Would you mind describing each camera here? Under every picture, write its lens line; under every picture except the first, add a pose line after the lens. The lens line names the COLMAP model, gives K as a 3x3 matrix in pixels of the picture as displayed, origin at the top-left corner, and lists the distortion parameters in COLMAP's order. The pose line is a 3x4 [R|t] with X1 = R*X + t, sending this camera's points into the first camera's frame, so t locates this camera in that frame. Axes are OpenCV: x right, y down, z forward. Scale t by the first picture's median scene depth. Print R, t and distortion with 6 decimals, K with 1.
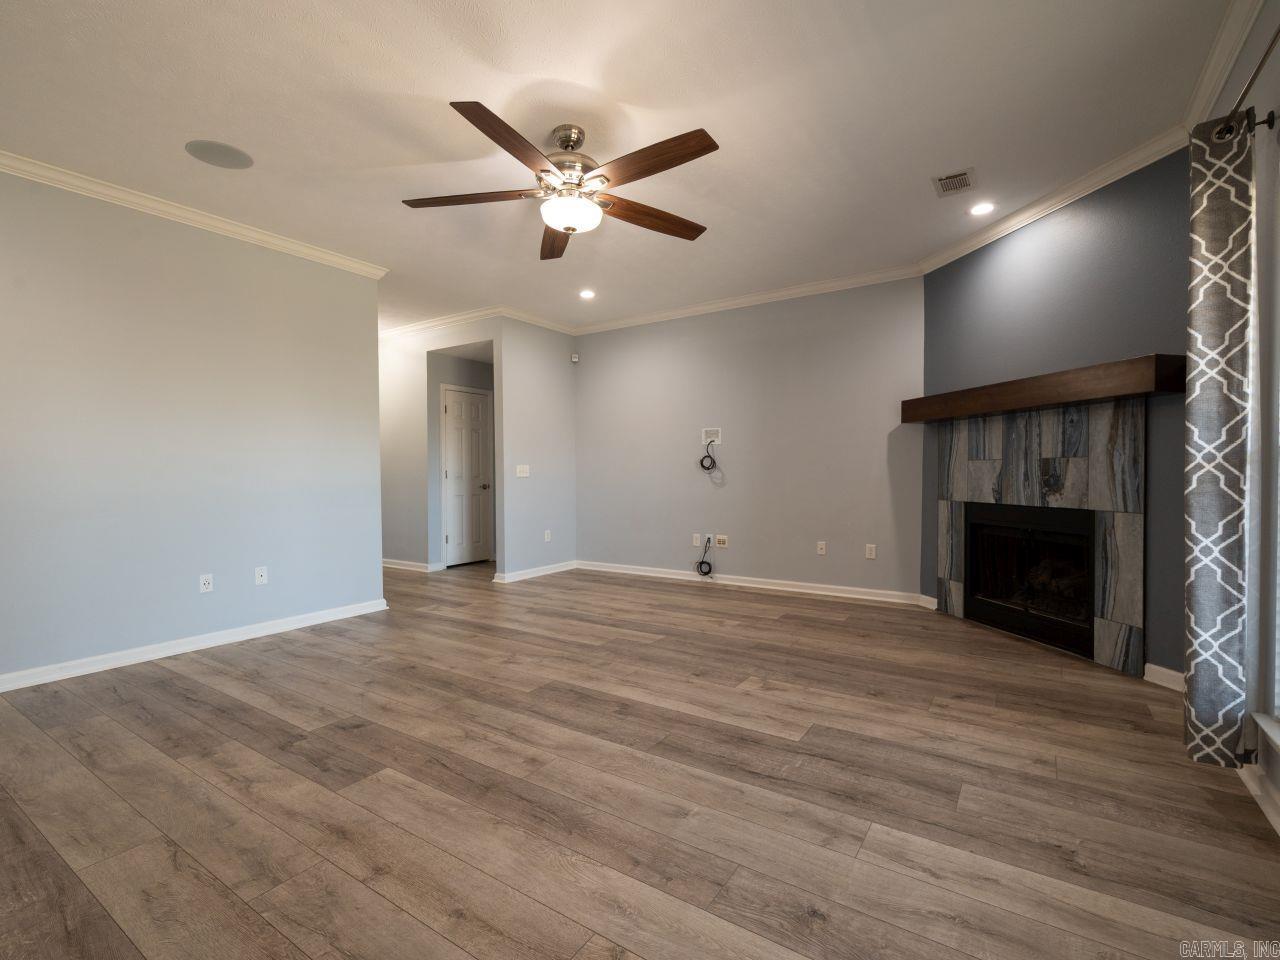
lens RADIAL K [[584.7, 0, 674.3], [0, 584.7, 465.9], [0, 0, 1]] dist [0.000272, 0.000301]
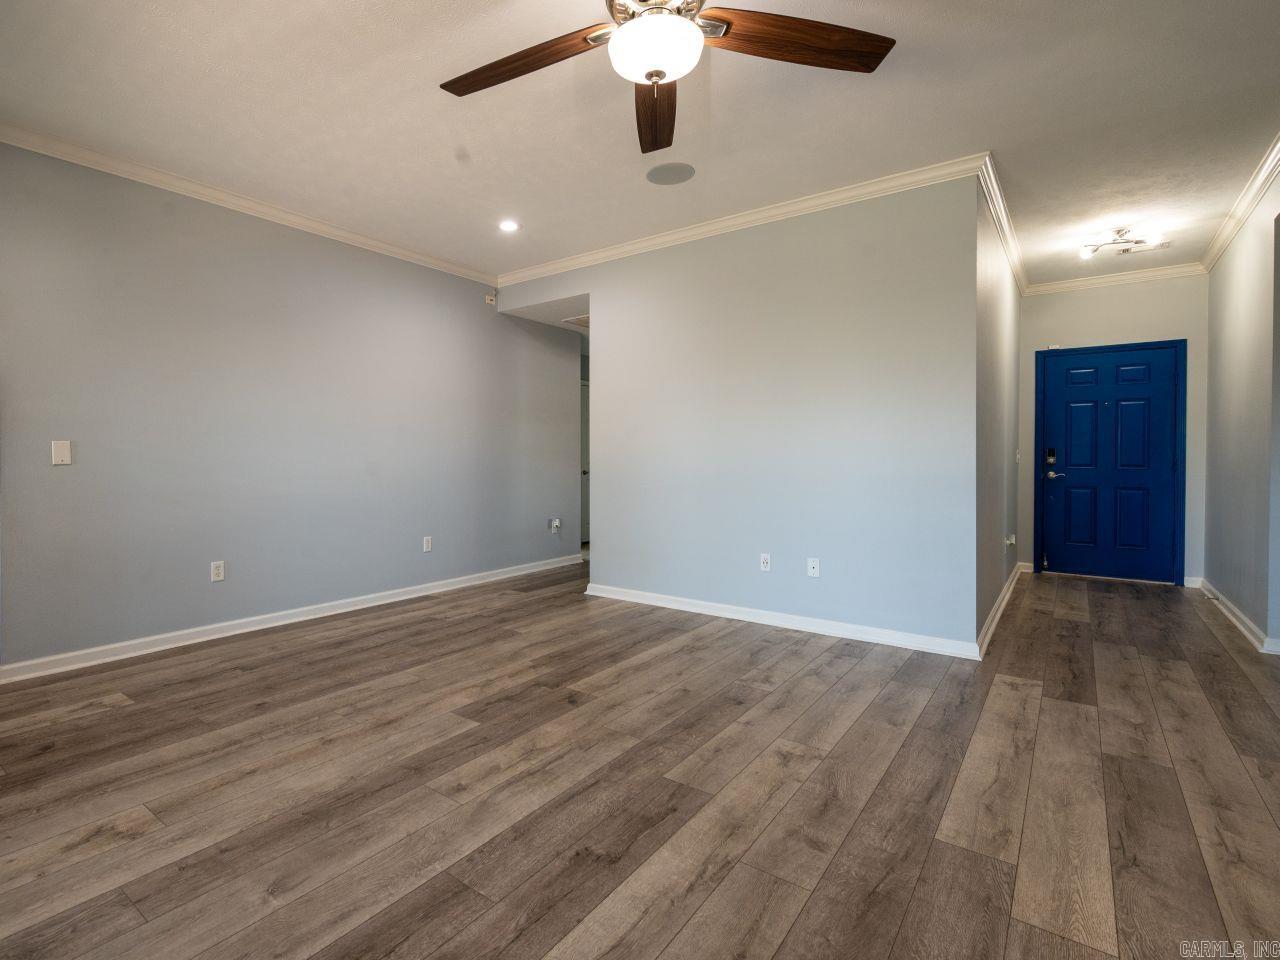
lens RADIAL K [[630.3, 0, 524.9], [0, 630.3, 471.4], [0, 0, 1]] dist [-0.000934, -0.000079]
pose [[-0.146999, 0.029681, -0.988691, 0.460291], [0.009281, 0.999547, 0.028627, -0.008582], [0.989093, -0.004968, -0.147208, 0.830290]]
